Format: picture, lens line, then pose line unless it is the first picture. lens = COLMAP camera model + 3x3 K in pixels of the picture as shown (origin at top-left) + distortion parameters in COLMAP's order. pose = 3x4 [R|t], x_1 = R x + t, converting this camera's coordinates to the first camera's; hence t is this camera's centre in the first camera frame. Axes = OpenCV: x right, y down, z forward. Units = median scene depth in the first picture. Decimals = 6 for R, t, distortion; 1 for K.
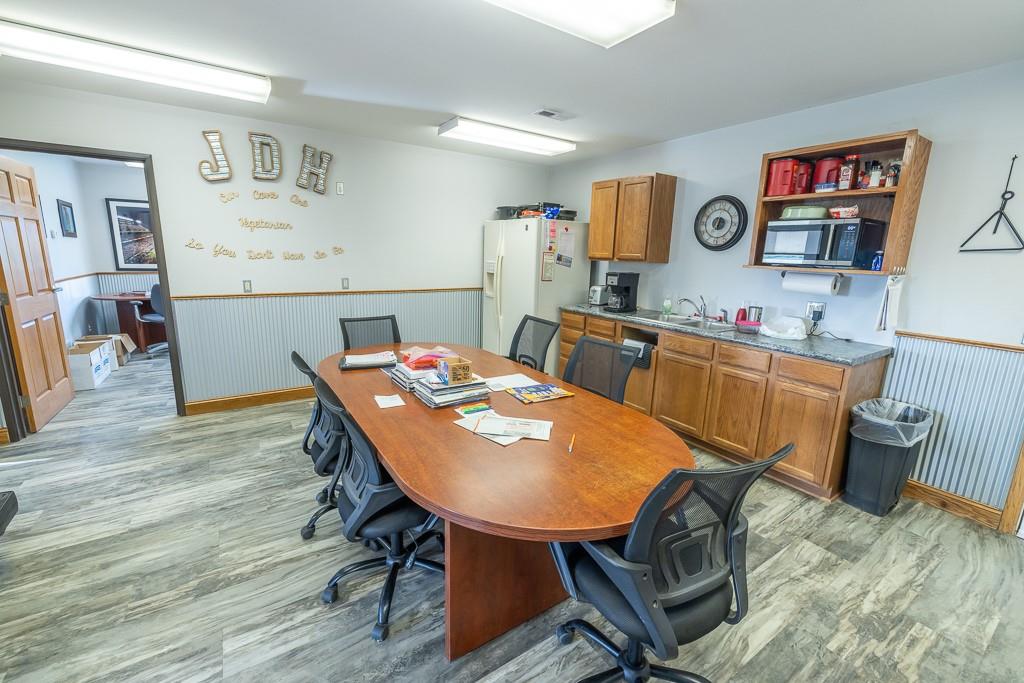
lens RADIAL K [[426.0, 0, 509.0], [0, 426.0, 338.1], [0, 0, 1]] dist [-0.000784, -0.000027]
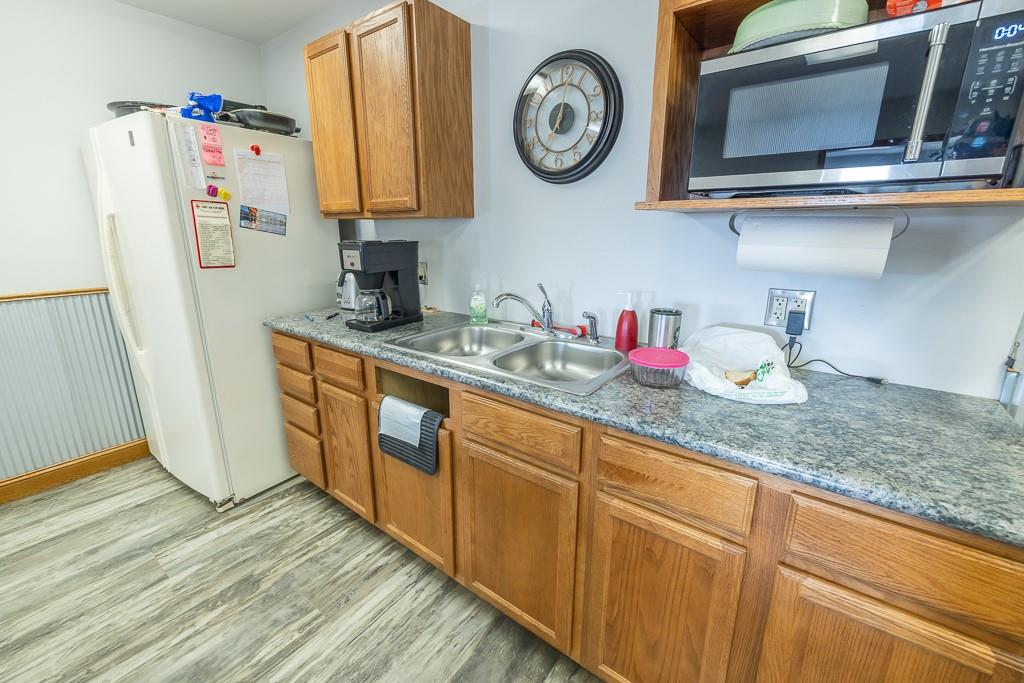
lens RADIAL K [[426.0, 0, 509.0], [0, 426.0, 338.1], [0, 0, 1]] dist [-0.000784, -0.000027]
pose [[0.943472, -0.110999, 0.312314, 0.274520], [0.092953, 0.993054, 0.072138, -0.079229], [-0.318152, -0.039030, 0.947236, 0.584918]]
